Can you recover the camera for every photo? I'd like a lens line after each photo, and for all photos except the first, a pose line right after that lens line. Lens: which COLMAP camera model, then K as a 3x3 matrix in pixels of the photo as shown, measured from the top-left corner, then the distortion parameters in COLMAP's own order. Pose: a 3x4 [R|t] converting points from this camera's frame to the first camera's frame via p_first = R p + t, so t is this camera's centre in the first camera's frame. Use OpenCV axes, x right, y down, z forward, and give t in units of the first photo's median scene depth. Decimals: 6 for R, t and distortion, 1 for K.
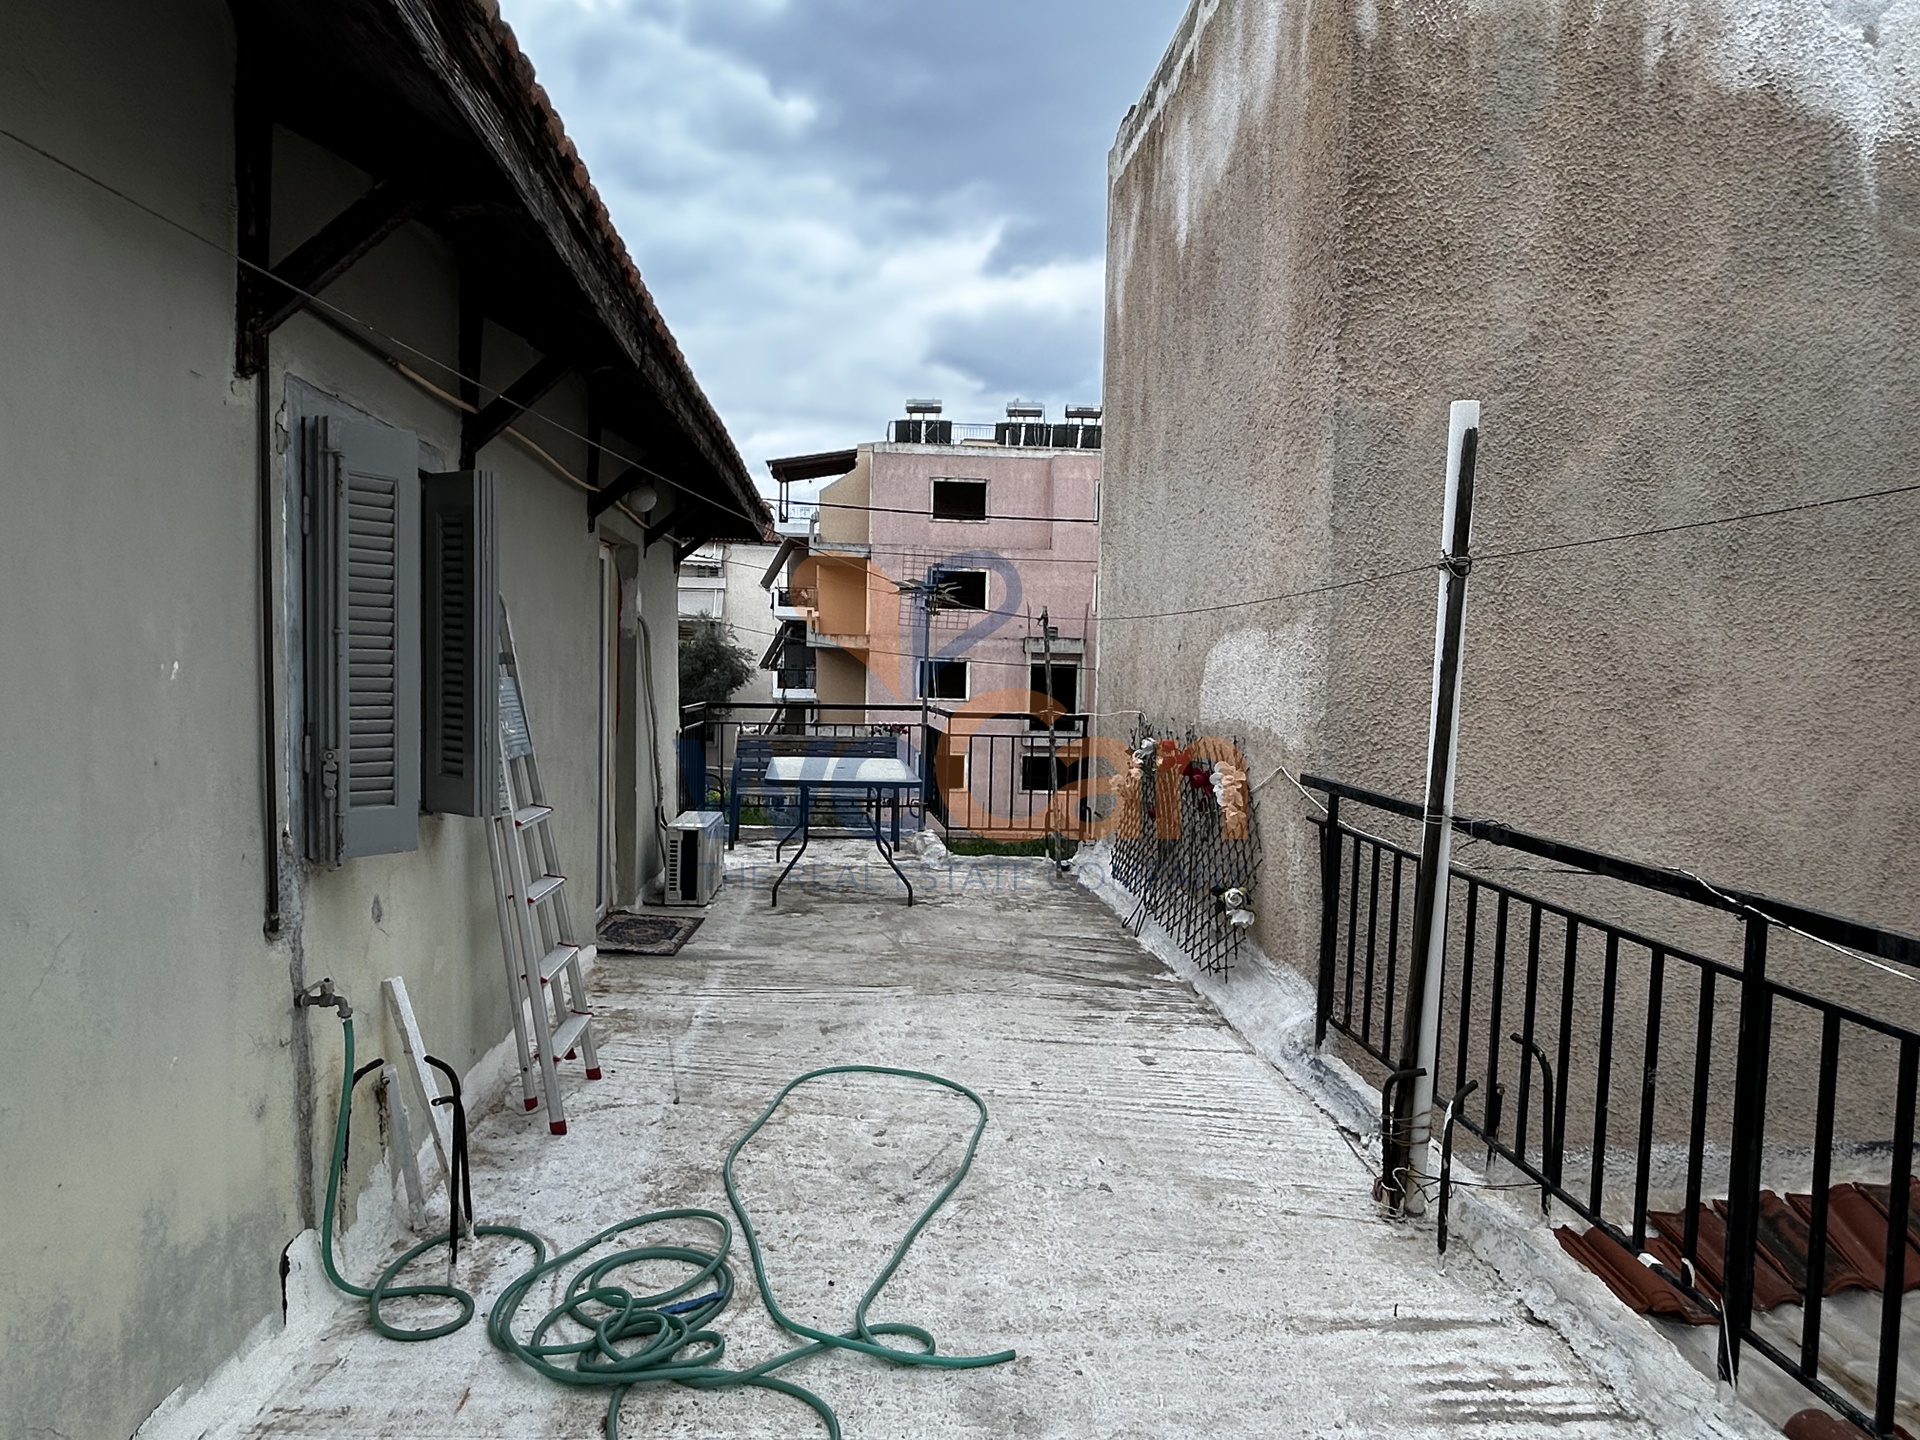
lens RADIAL K [[1216.3, 0, 958.6], [0, 1216.3, 721.6], [0, 0, 1]] dist [0.004607, -0.000094]
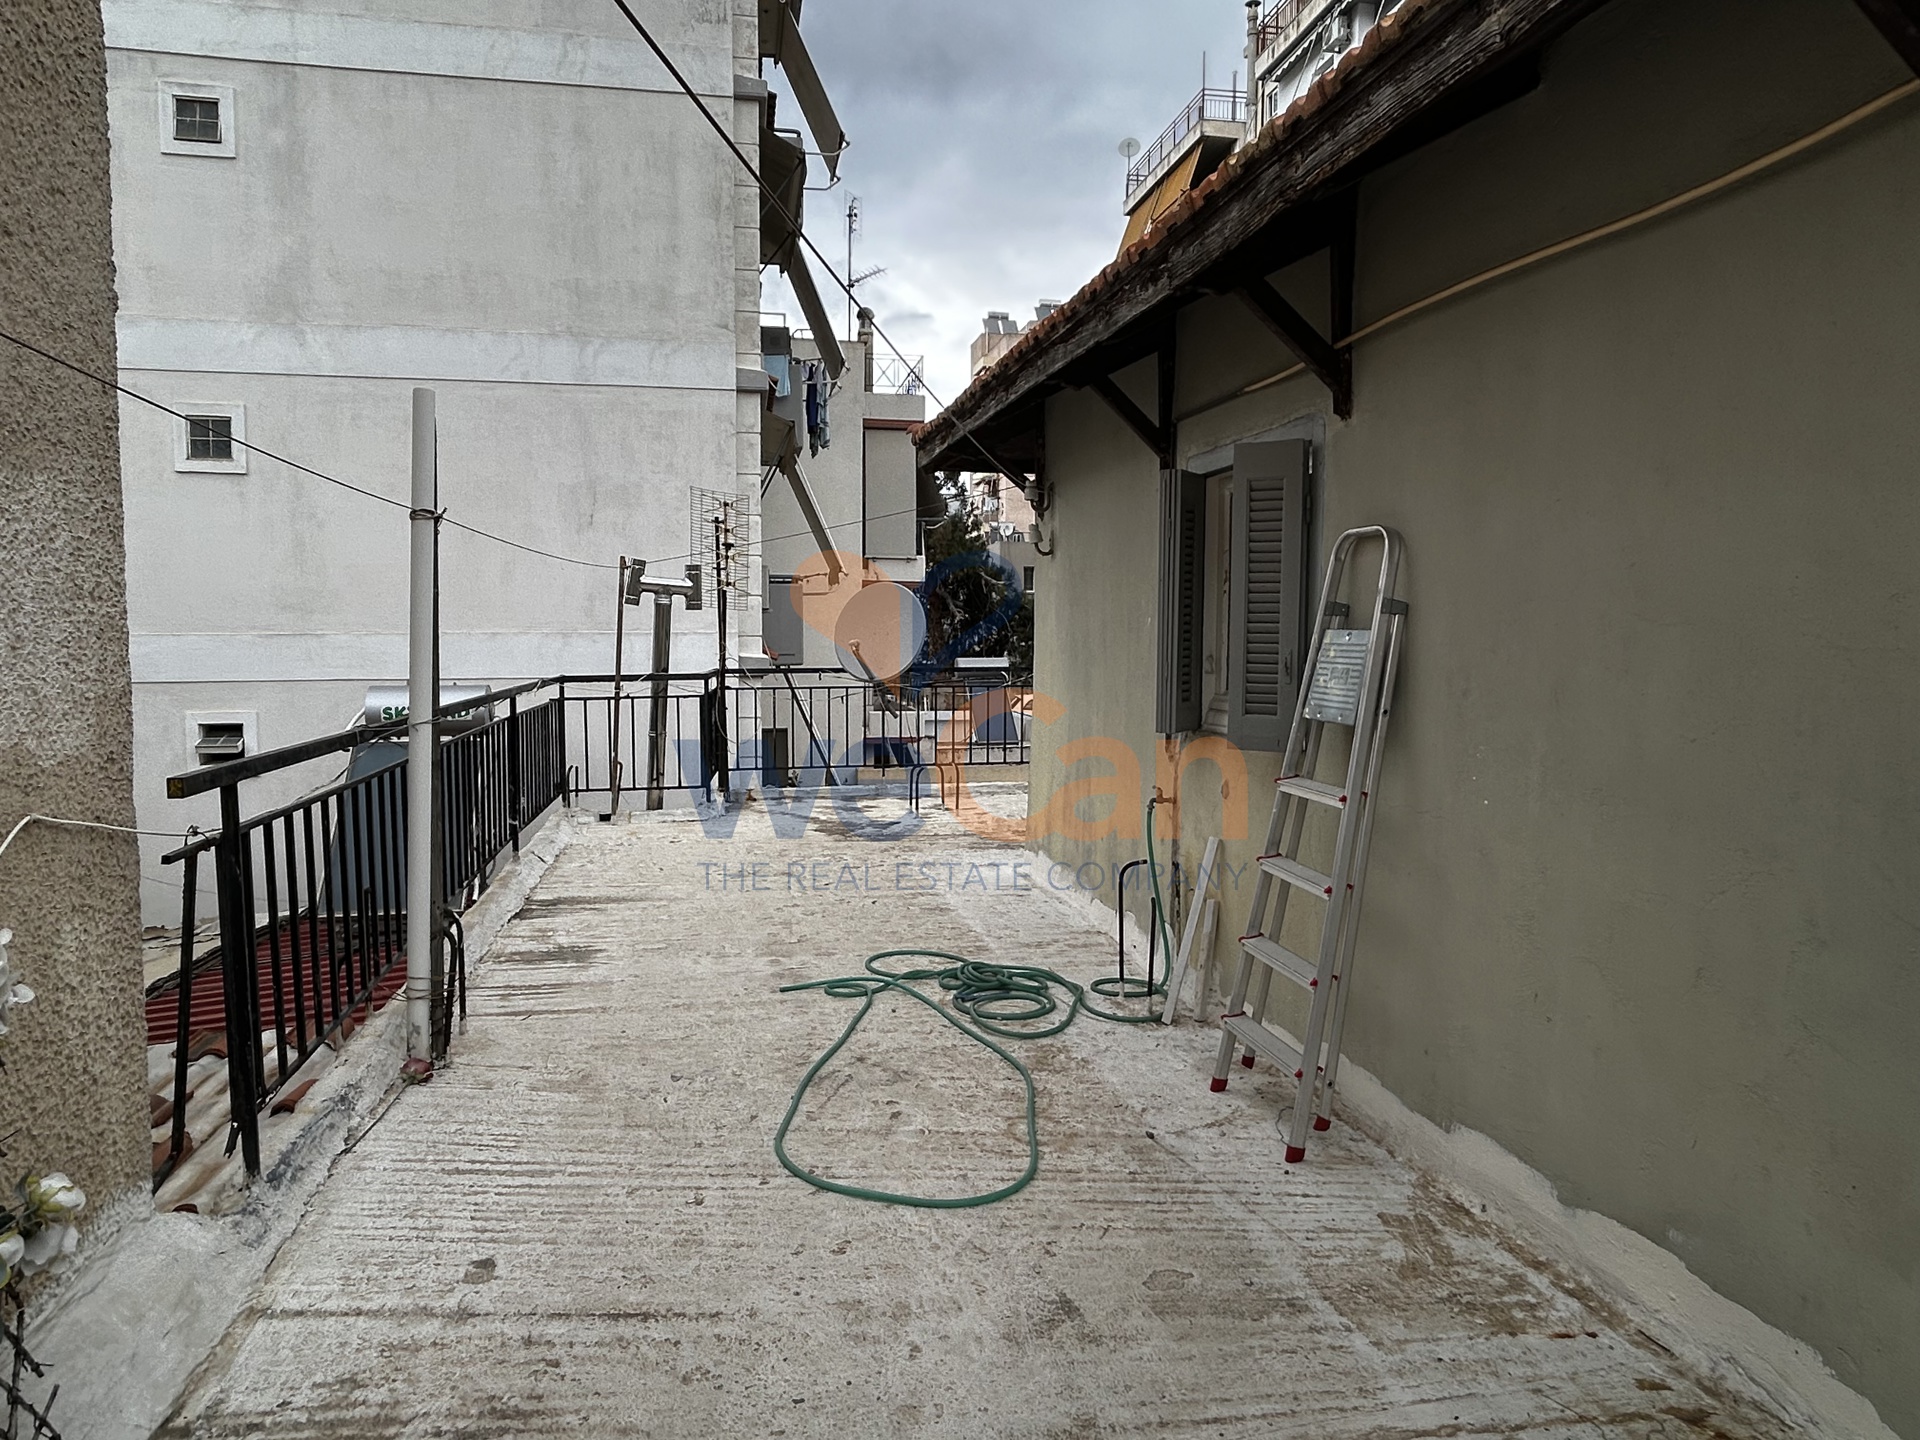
lens RADIAL K [[1216.3, 0, 958.6], [0, 1216.3, 721.6], [0, 0, 1]] dist [0.004607, -0.000094]
pose [[-0.992790, -0.014756, -0.118952, 0.002497], [-0.029491, 0.991958, 0.123085, -0.079455], [0.116179, 0.125706, -0.985241, 2.076957]]
